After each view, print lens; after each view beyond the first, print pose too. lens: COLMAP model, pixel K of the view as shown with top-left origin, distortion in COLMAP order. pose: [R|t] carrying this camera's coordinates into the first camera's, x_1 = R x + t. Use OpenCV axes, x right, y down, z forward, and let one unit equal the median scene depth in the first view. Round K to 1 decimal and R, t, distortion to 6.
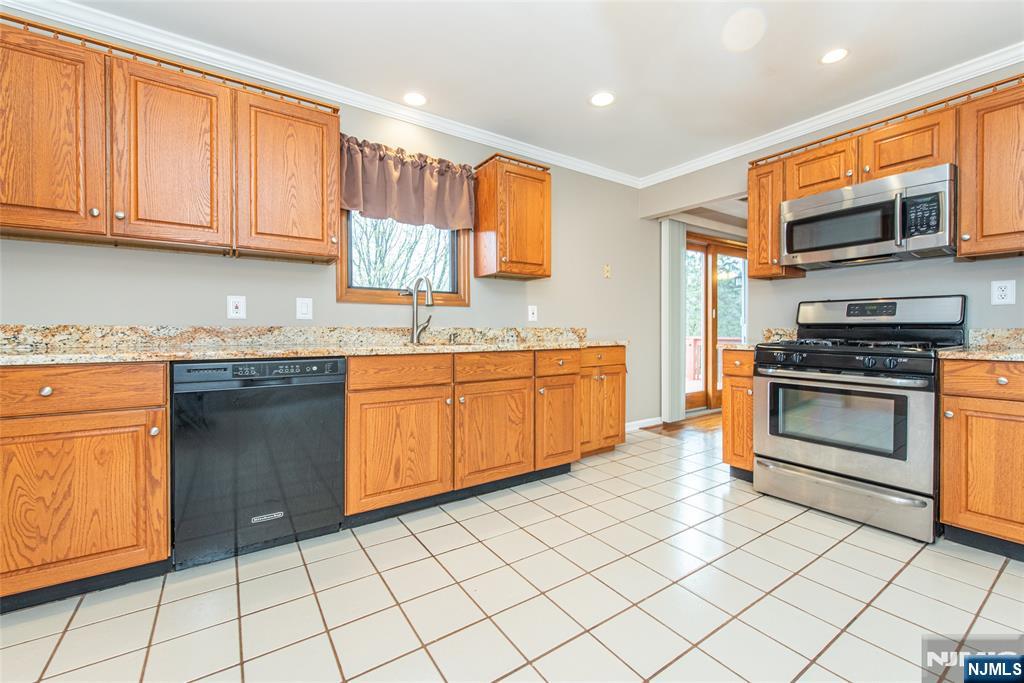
lens RADIAL K [[401.3, 0, 515.8], [0, 401.3, 347.3], [0, 0, 1]] dist [-0.001508, -0.000428]
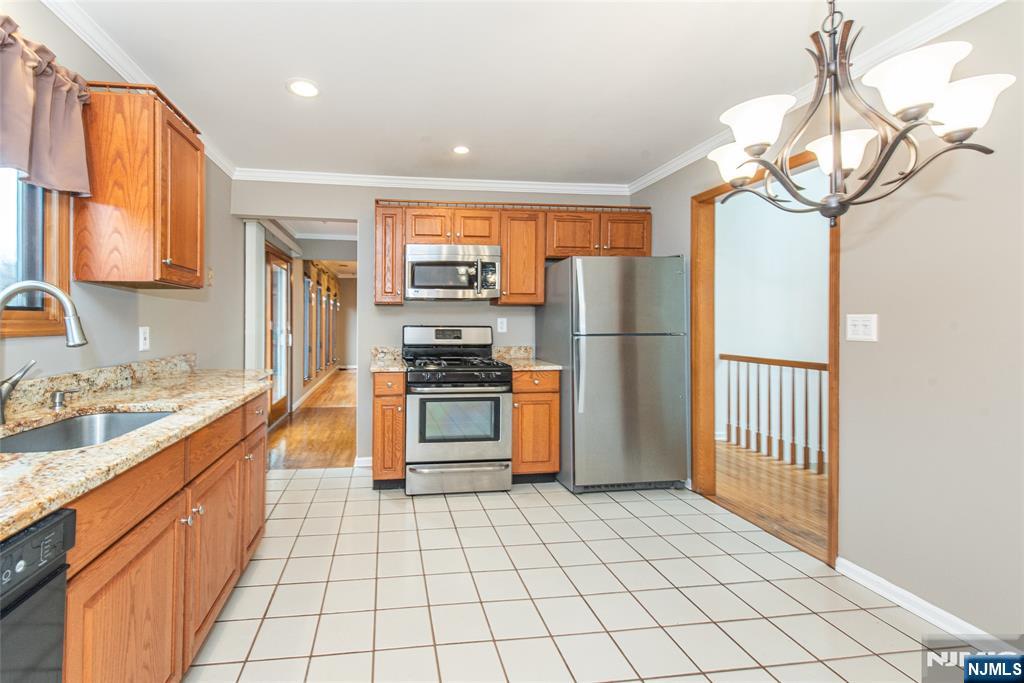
lens RADIAL K [[401.3, 0, 515.8], [0, 401.3, 347.3], [0, 0, 1]] dist [-0.001508, -0.000428]
pose [[0.470108, -0.018934, 0.882406, -0.275439], [0.034187, 0.999410, 0.003232, -0.059057], [-0.881947, 0.028648, 0.470478, 0.199102]]
